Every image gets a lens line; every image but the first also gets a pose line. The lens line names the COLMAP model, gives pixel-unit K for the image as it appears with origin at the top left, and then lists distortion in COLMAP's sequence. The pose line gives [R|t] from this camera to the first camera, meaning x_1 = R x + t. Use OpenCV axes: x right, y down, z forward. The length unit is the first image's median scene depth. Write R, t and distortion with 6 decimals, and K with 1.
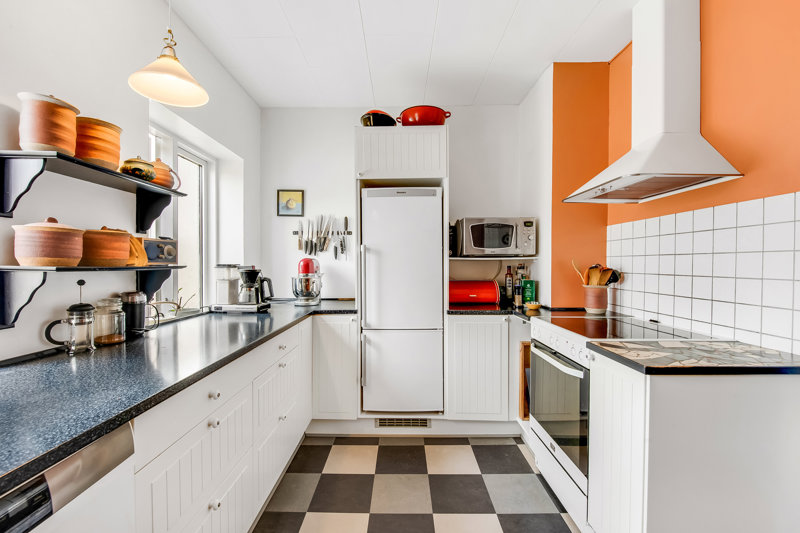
lens RADIAL K [[342.4, 0, 397.7], [0, 342.4, 266.6], [0, 0, 1]] dist [0.002080, -0.000125]
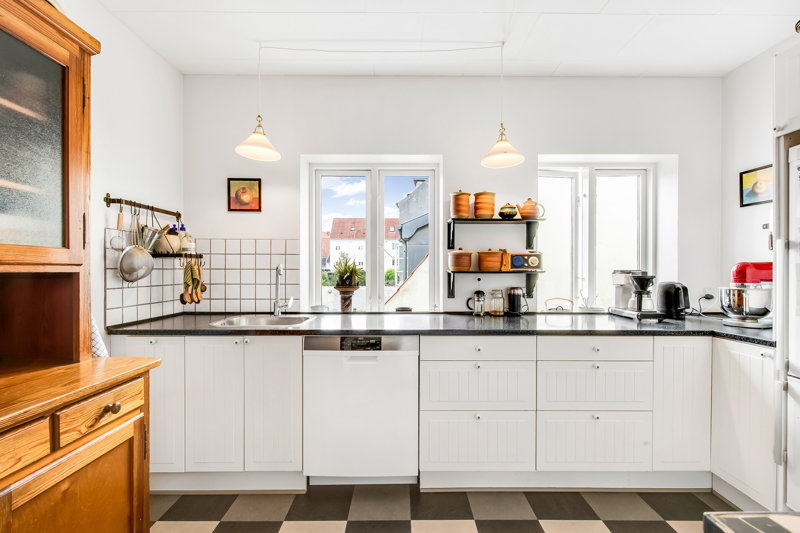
lens RADIAL K [[342.4, 0, 397.8], [0, 342.4, 269.0], [0, 0, 1]] dist [0.002080, -0.000125]
pose [[-0.004106, -0.001427, -0.999991, 0.595213], [-0.007076, 0.999974, -0.001398, -0.003550], [0.999967, 0.007070, -0.004116, 0.337696]]
